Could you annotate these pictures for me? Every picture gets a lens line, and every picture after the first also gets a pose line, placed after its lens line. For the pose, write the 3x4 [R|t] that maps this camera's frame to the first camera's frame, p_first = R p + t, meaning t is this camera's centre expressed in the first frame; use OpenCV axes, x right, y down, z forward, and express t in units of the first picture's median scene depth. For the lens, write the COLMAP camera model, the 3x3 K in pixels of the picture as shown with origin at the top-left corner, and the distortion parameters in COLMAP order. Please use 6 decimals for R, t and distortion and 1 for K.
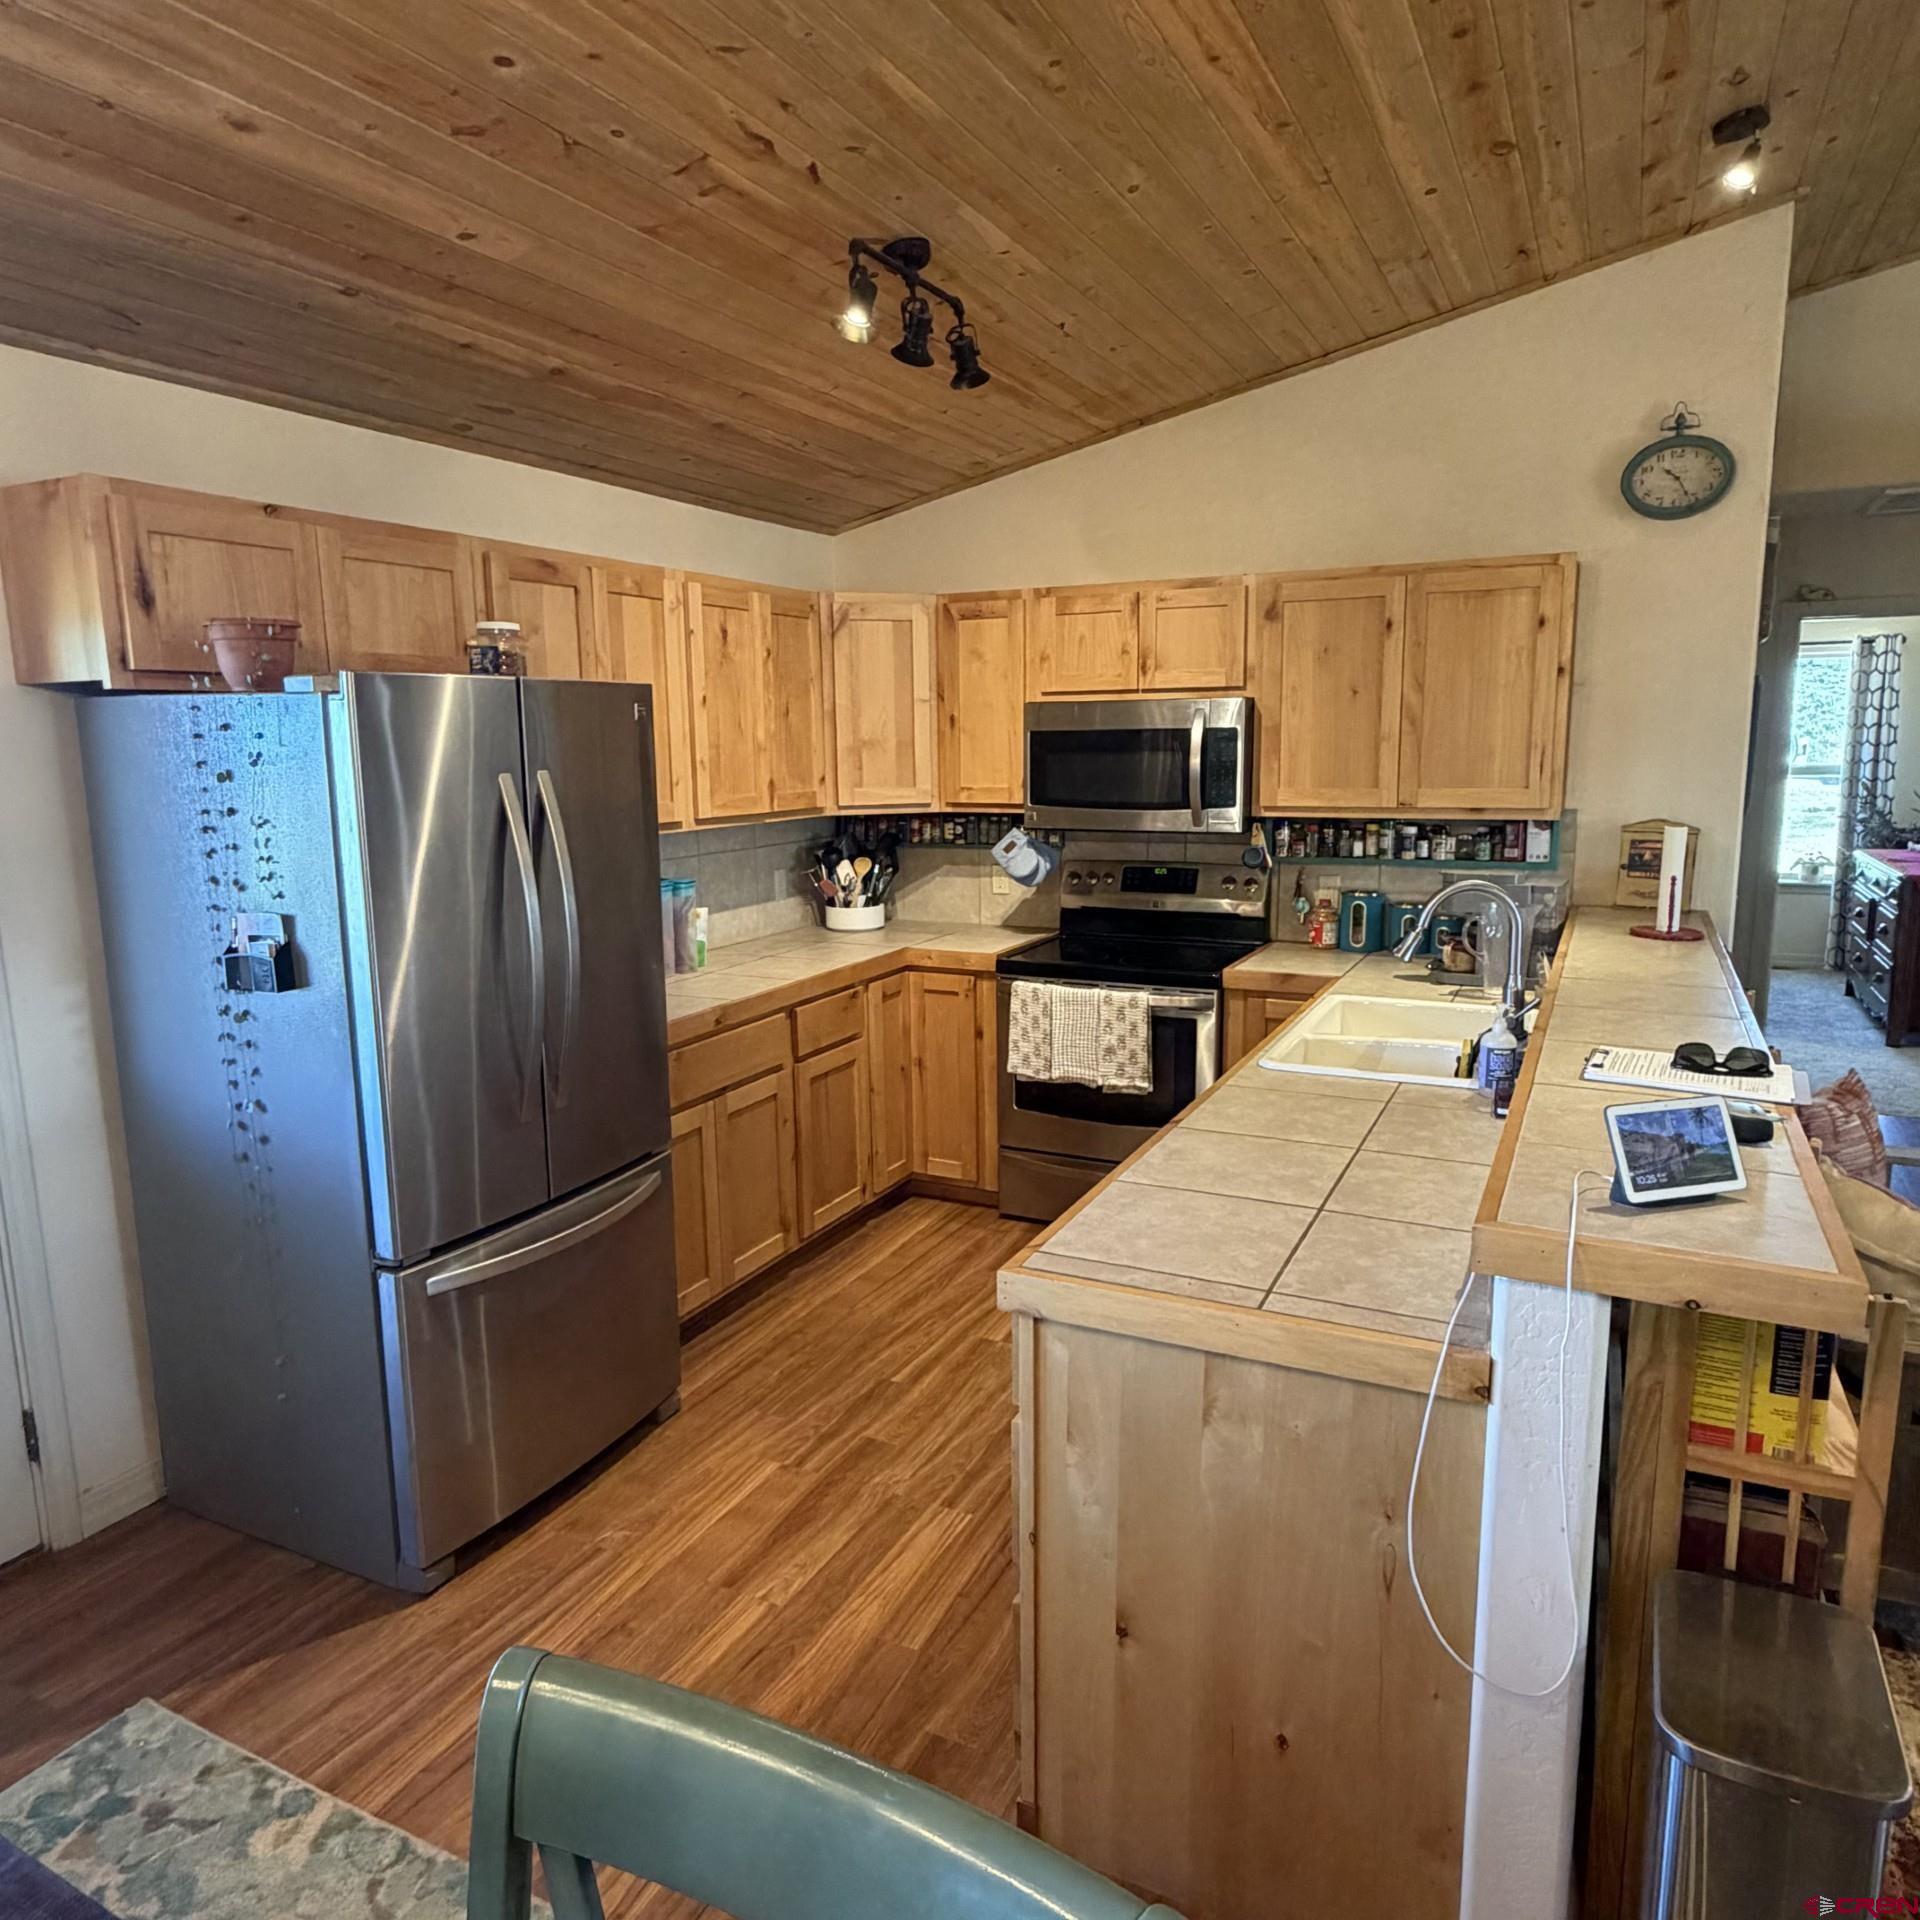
lens RADIAL K [[1348.9, 0, 960.2], [0, 1348.9, 961.7], [0, 0, 1]] dist [0.014838, -0.006350]
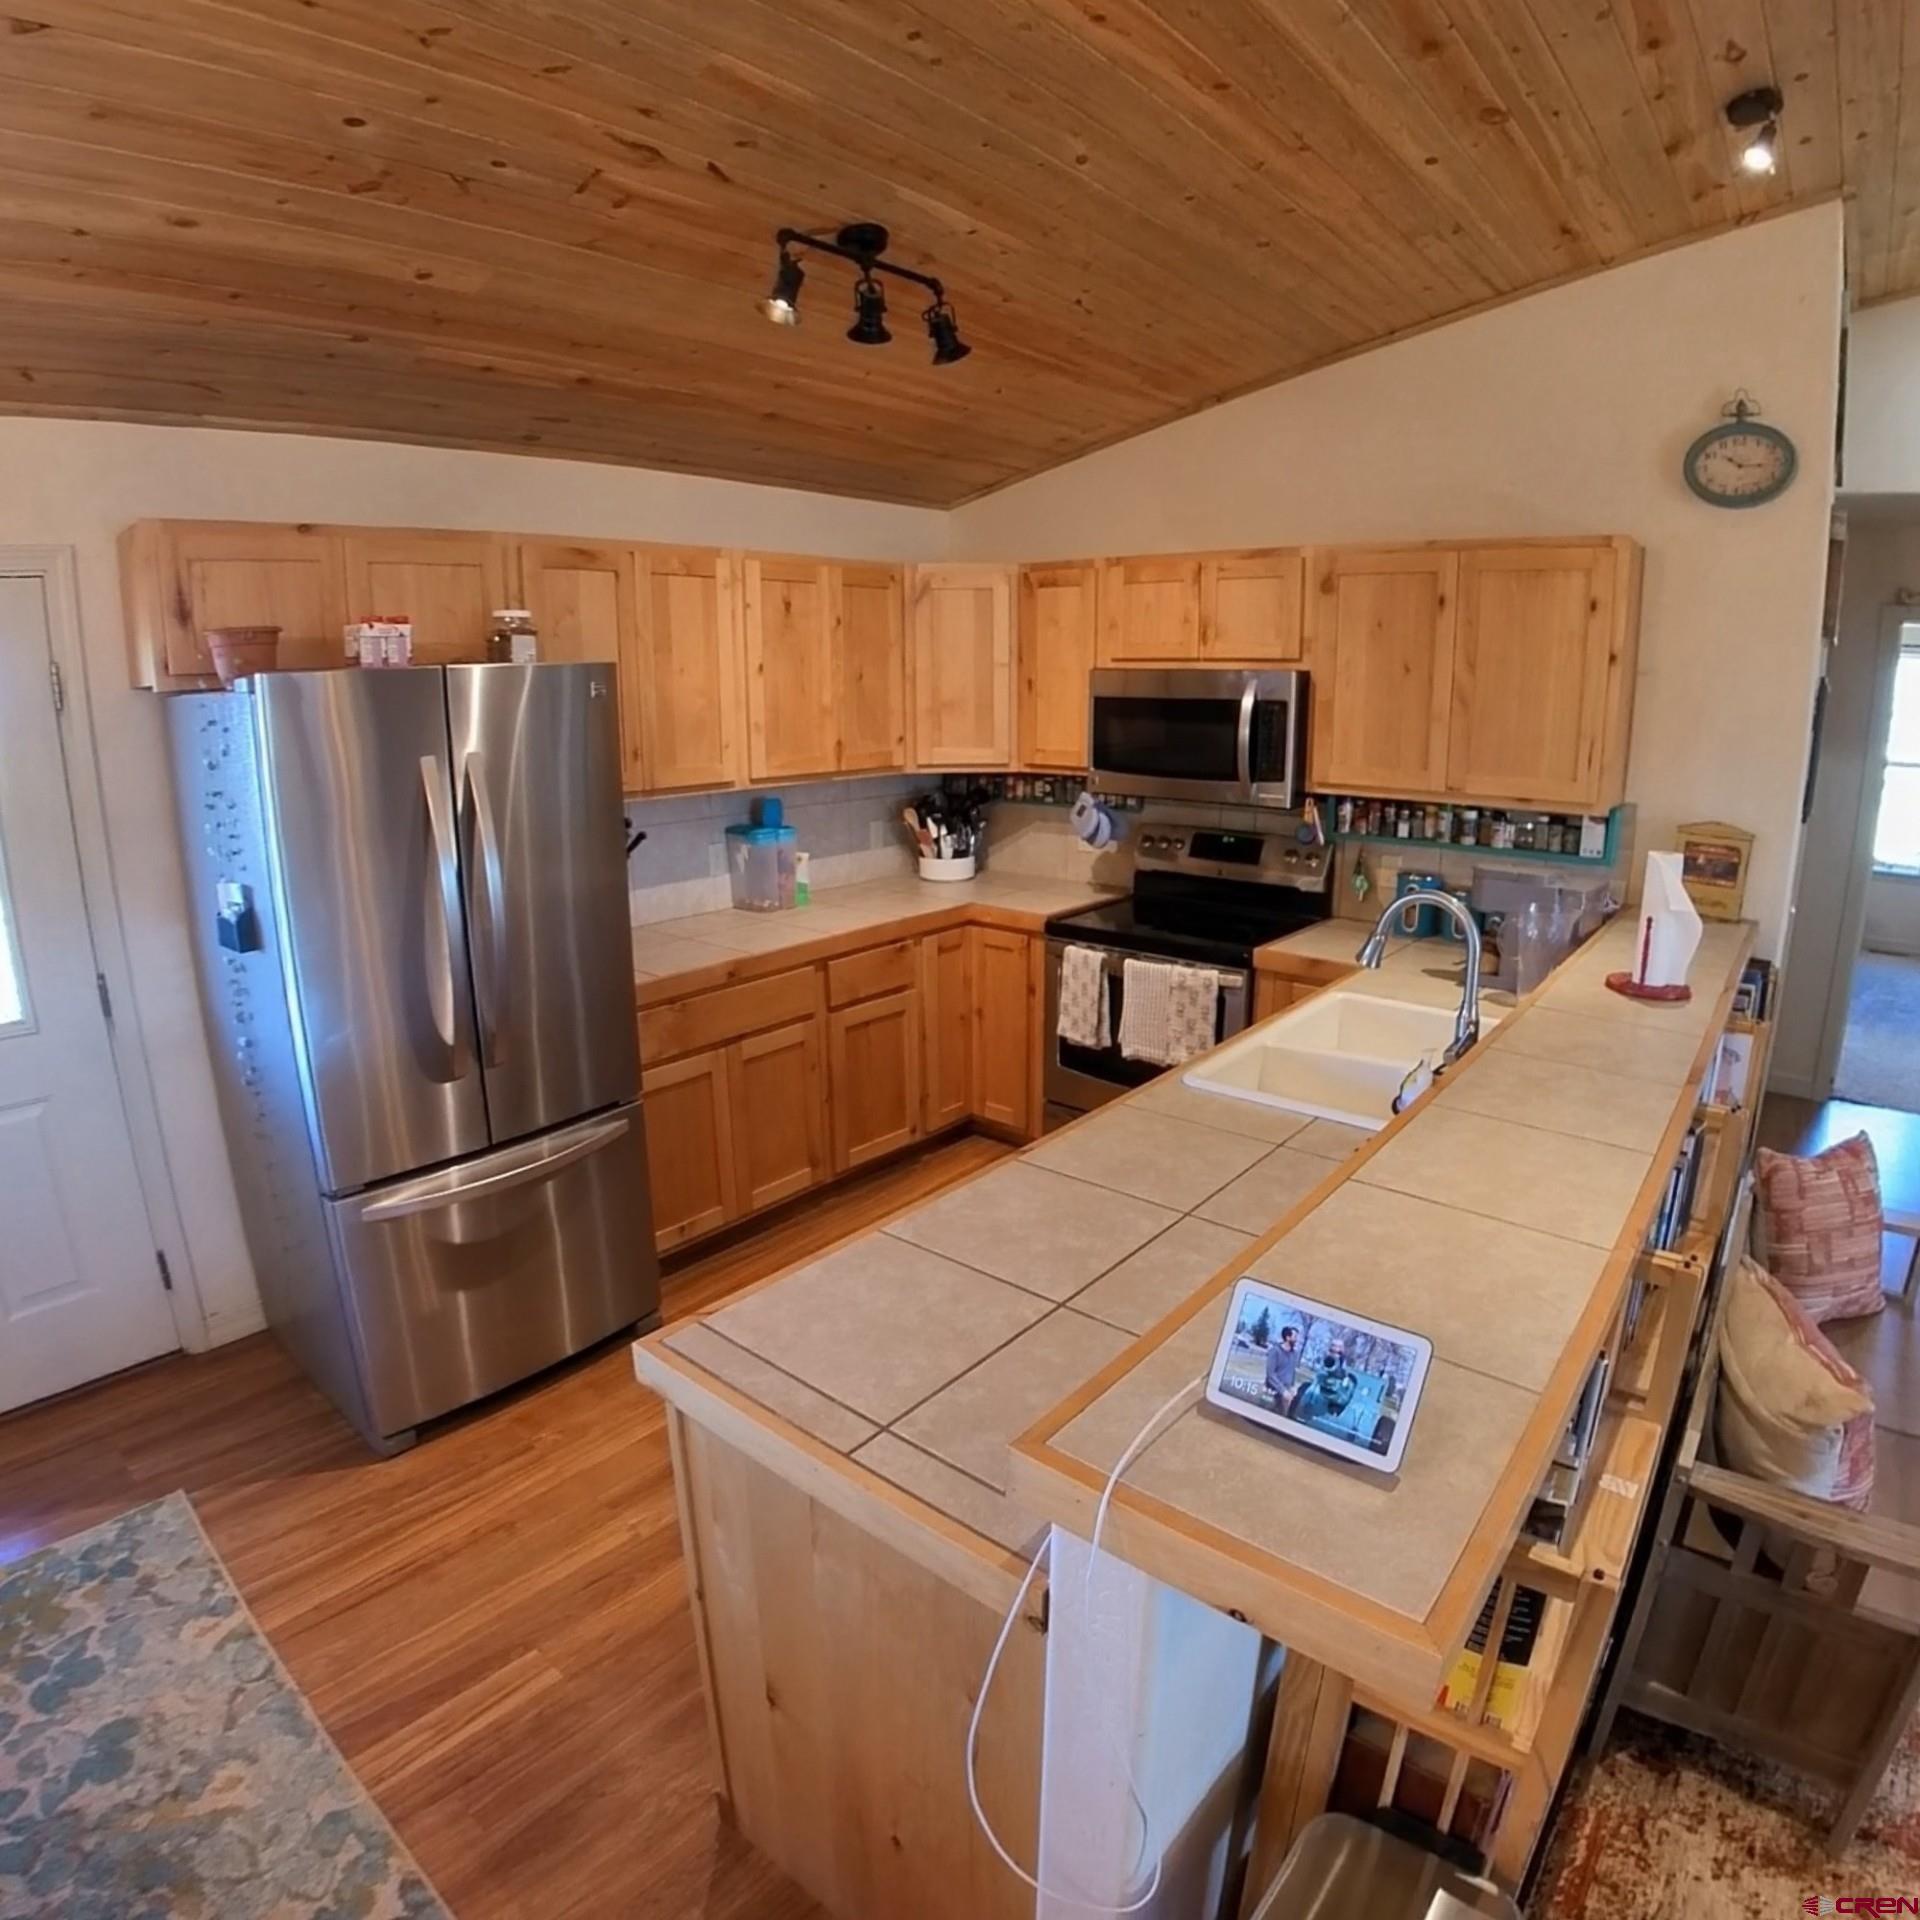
lens RADIAL K [[1135.8, 0, 965.2], [0, 1135.8, 961.8], [0, 0, 1]] dist [-0.158940, 0.027289]
pose [[0.971226, 0.066466, -0.228699, 0.192354], [-0.047766, 0.995118, 0.086359, -0.049002], [0.233322, -0.072950, 0.969659, 0.172487]]
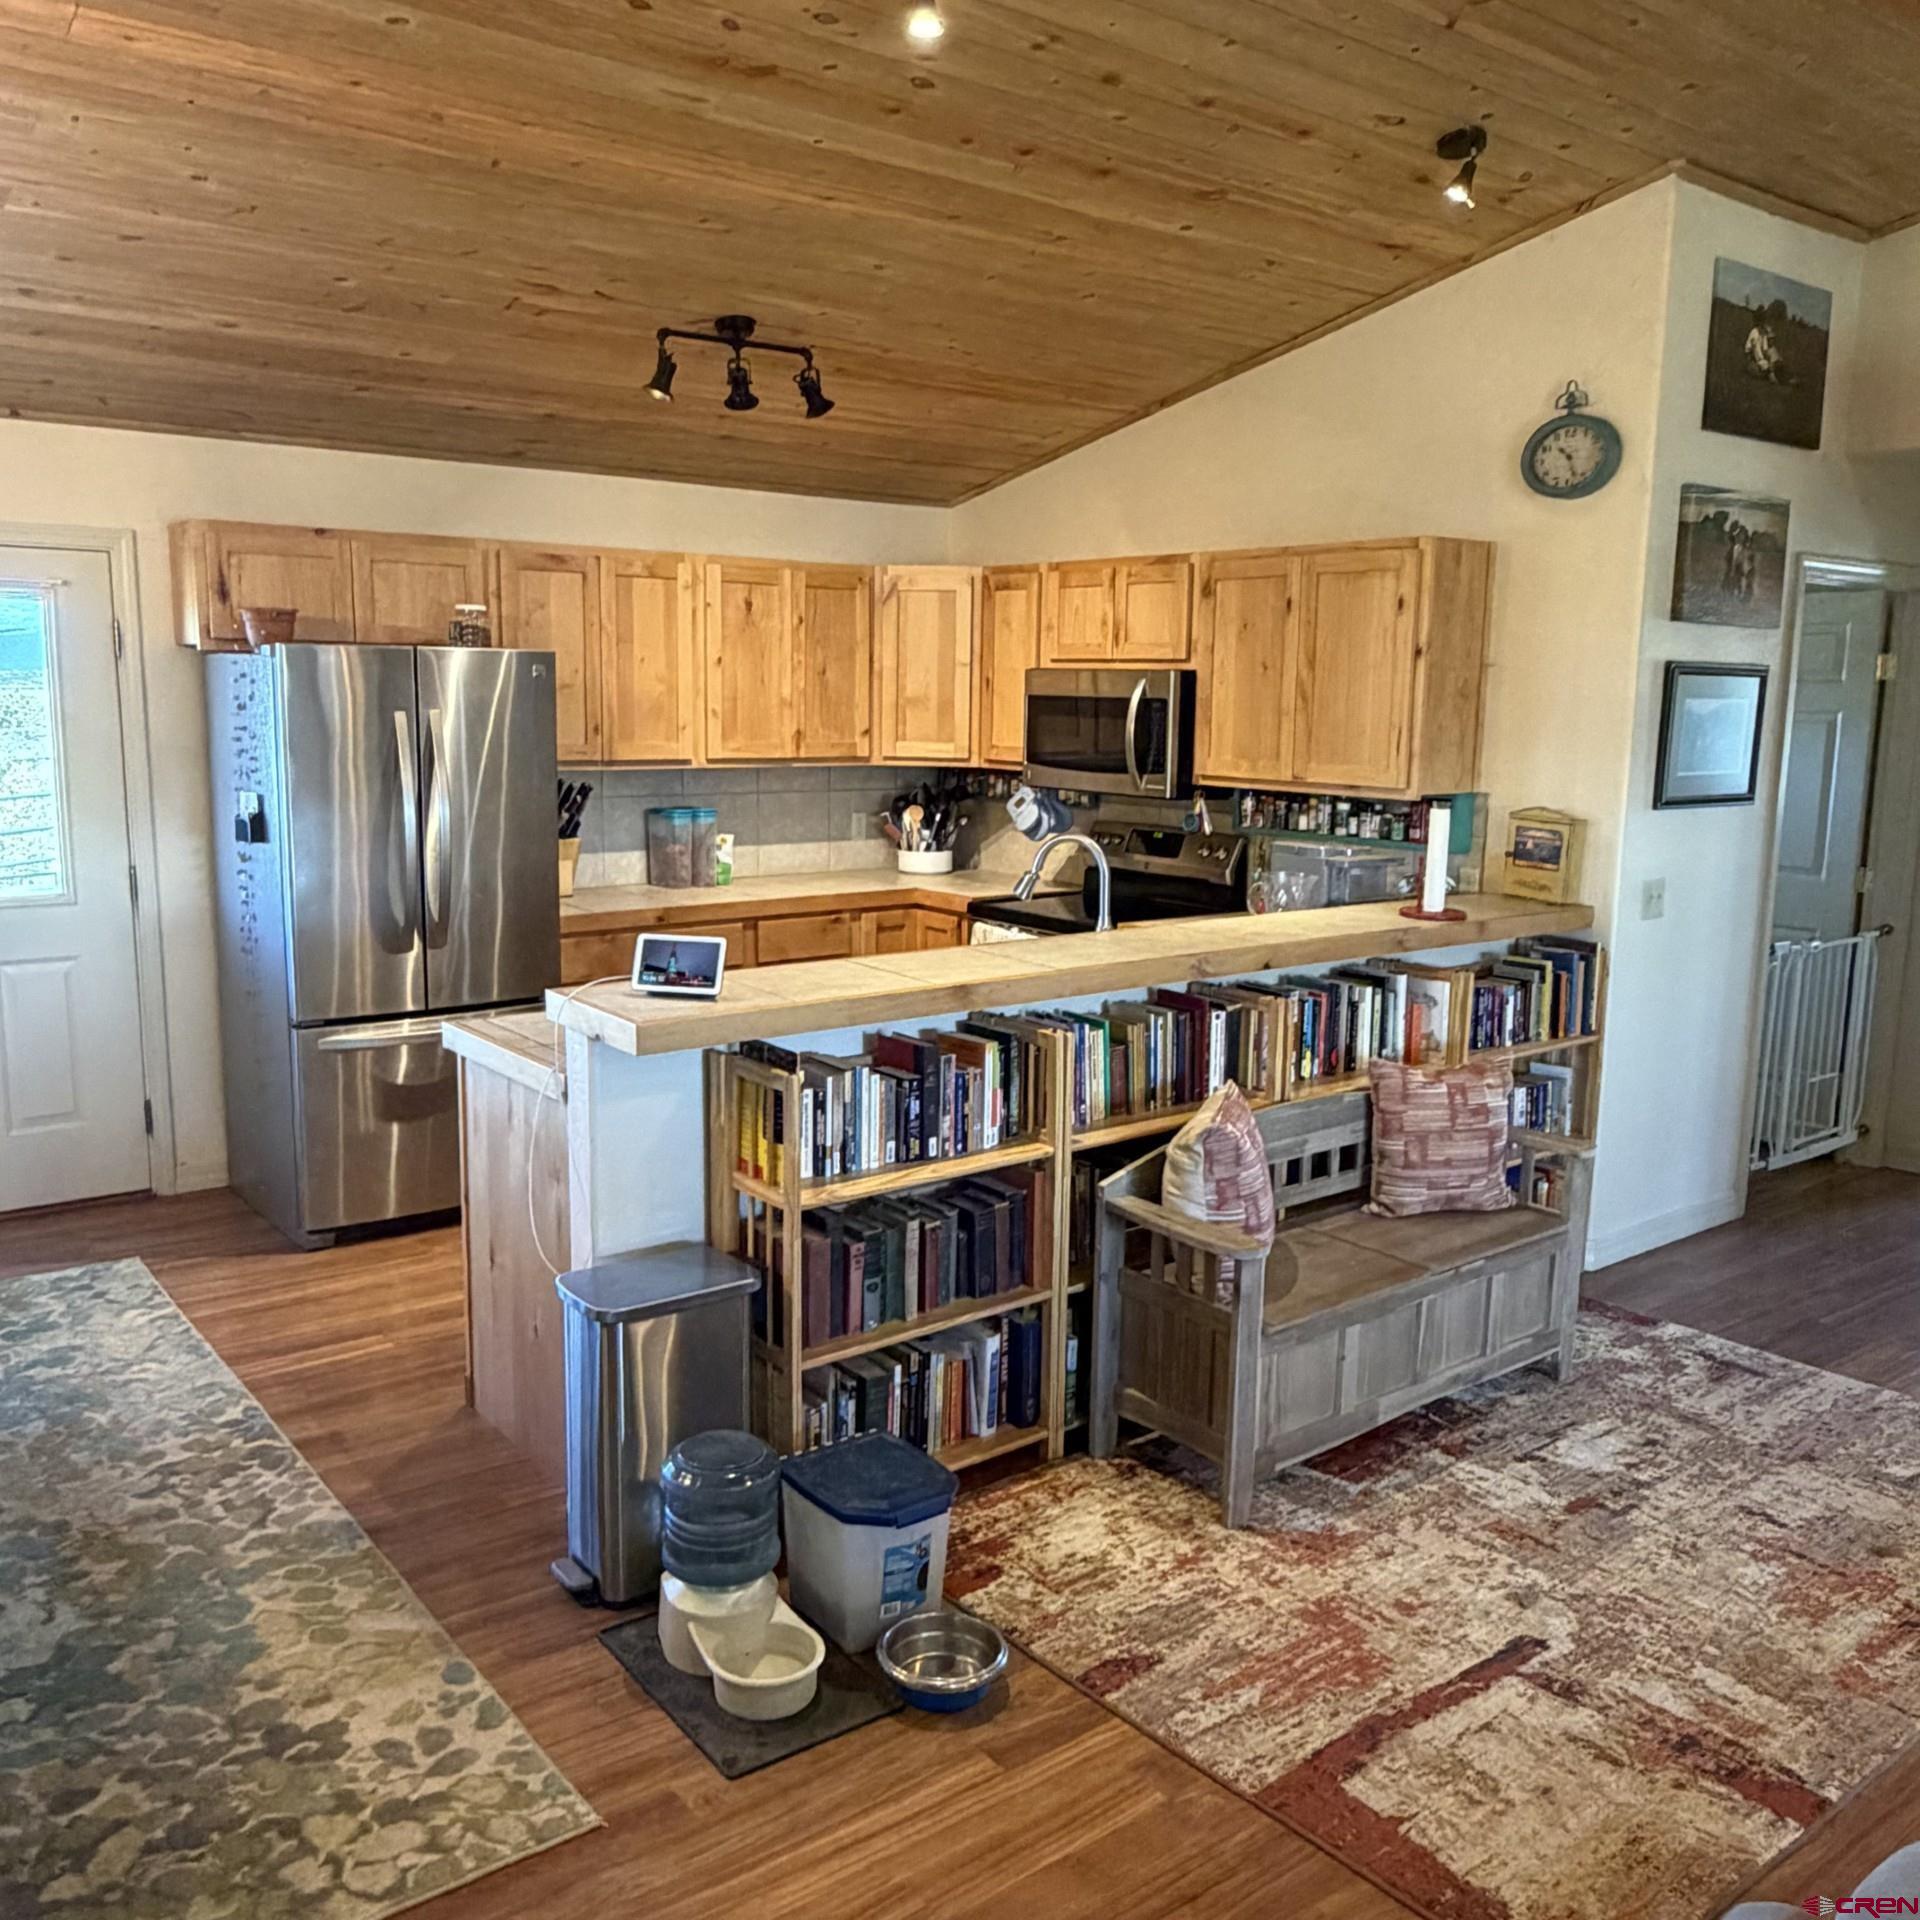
lens RADIAL K [[1713.6, 0, 968.1], [0, 1713.6, 966.1], [0, 0, 1]] dist [0.028090, -0.023119]
pose [[0.900879, 0.099213, -0.422580, 0.715438], [-0.100913, 0.994725, 0.018409, 0.028293], [0.422178, 0.026060, 0.906138, -0.300726]]
